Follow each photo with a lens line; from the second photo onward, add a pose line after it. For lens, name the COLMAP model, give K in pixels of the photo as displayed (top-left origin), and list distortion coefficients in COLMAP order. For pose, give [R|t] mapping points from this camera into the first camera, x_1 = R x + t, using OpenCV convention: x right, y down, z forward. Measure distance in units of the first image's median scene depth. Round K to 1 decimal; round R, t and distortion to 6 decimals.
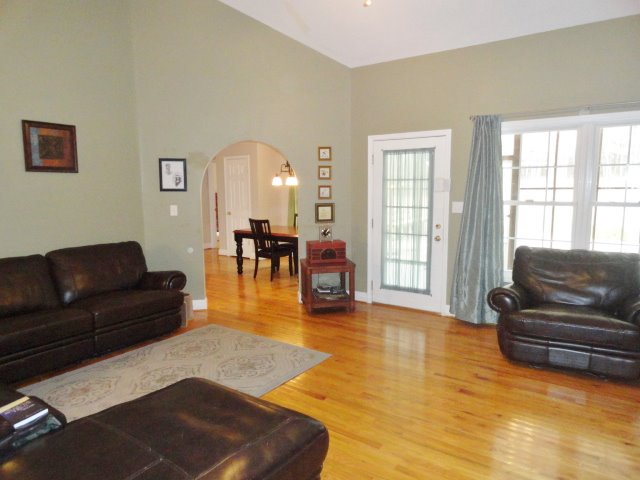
lens RADIAL K [[438.6, 0, 320.0], [0, 438.6, 240.0], [0, 0, 1]] dist [-0.005175, -0.000705]
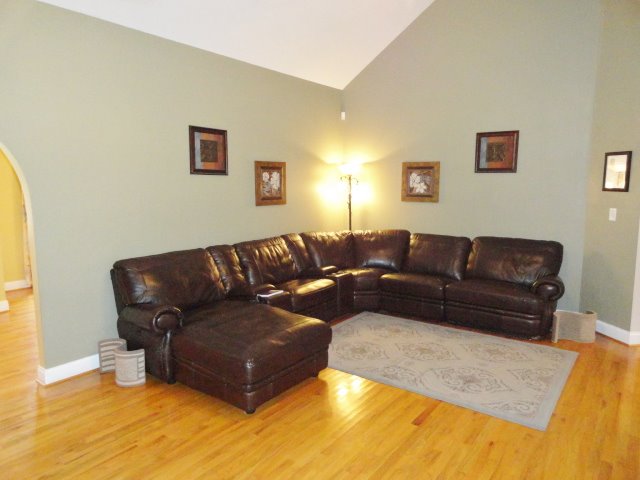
lens RADIAL K [[438.6, 0, 320.0], [0, 438.6, 240.0], [0, 0, 1]] dist [-0.005175, -0.000705]
pose [[-0.021752, 0.136362, -0.990420, 0.621195], [-0.123418, 0.982711, 0.138012, -0.080325], [0.992116, 0.125238, -0.004546, 0.555844]]
